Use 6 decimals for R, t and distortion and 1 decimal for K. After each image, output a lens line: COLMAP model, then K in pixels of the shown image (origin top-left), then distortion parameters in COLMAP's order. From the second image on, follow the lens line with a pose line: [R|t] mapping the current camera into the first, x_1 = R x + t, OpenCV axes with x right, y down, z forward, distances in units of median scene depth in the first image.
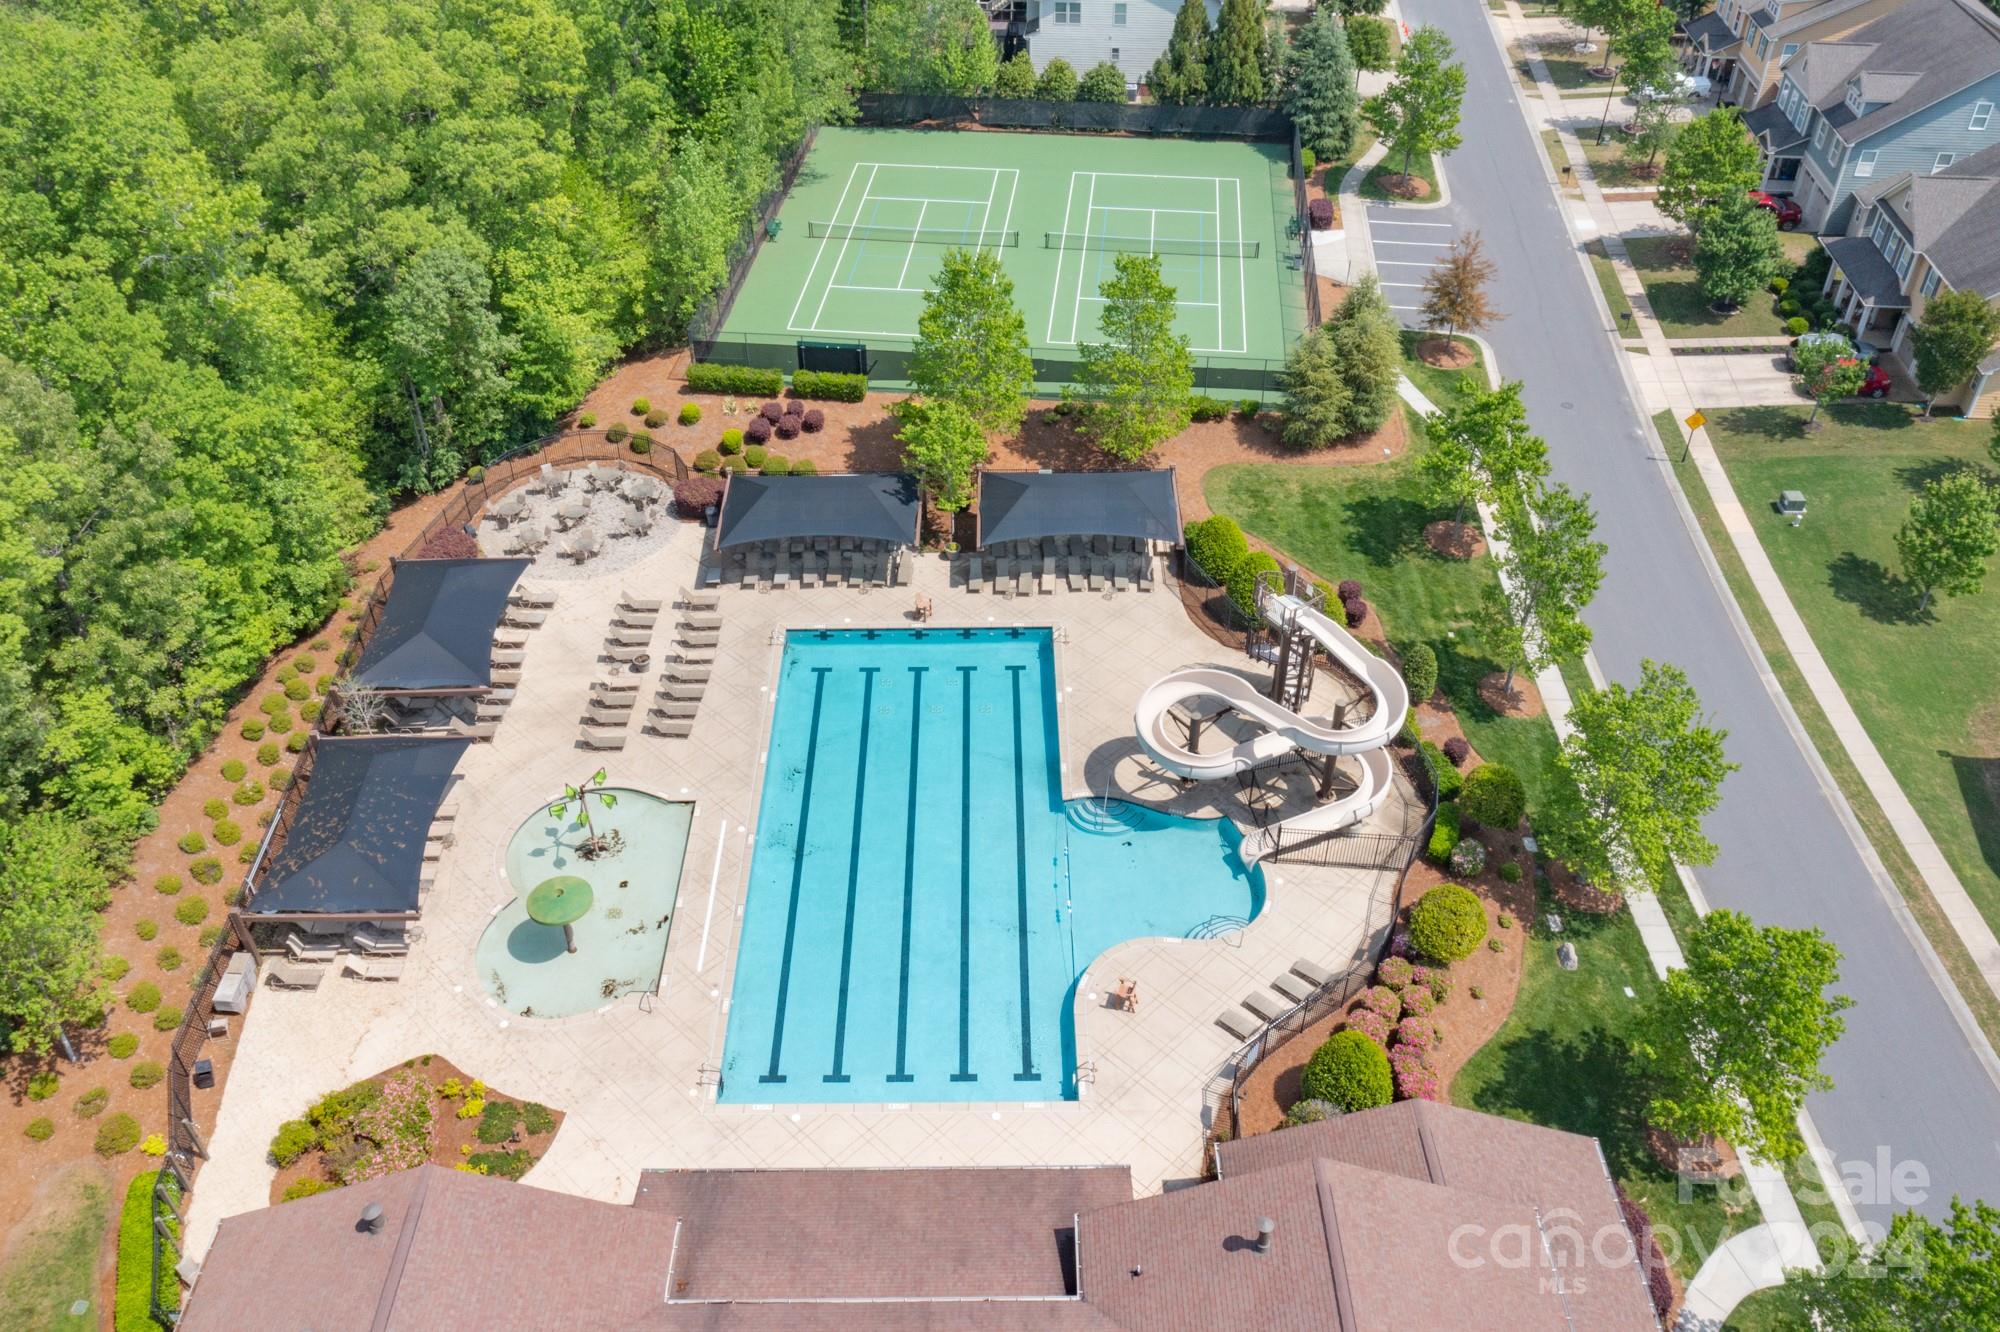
lens RADIAL K [[1608.8, 0, 1000.0], [0, 1608.8, 666.0], [0, 0, 1]] dist [-0.007221, -0.008523]
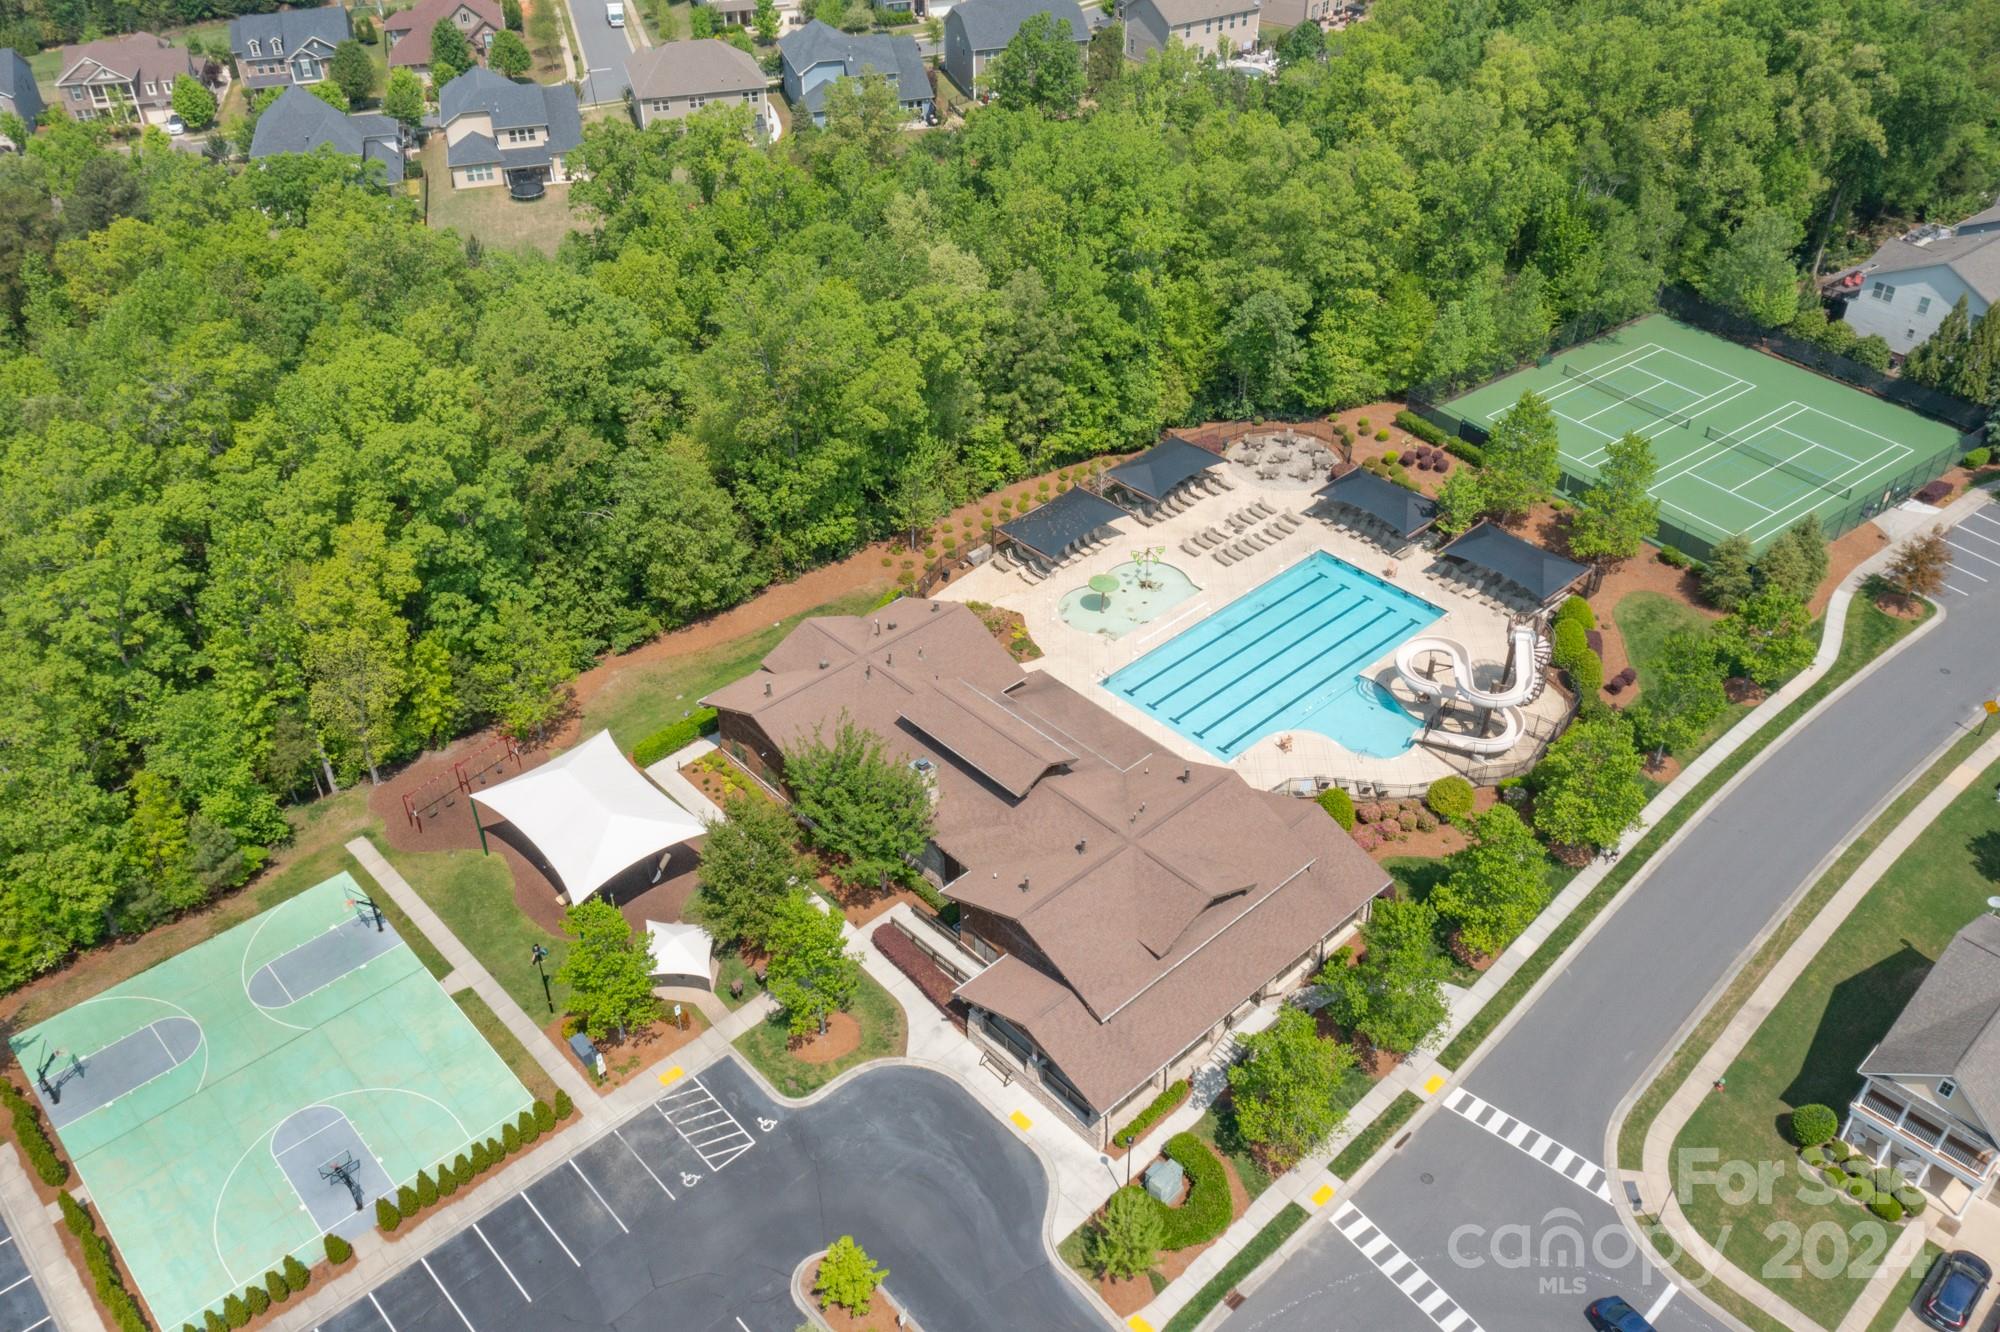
lens RADIAL K [[1608.8, 0, 1000.0], [0, 1608.8, 666.0], [0, 0, 1]] dist [-0.007221, -0.008523]
pose [[0.676611, 0.437183, -0.592510, 0.636359], [-0.463355, 0.878169, 0.118832, 0.037245], [0.572275, 0.194139, 0.796750, -0.501328]]
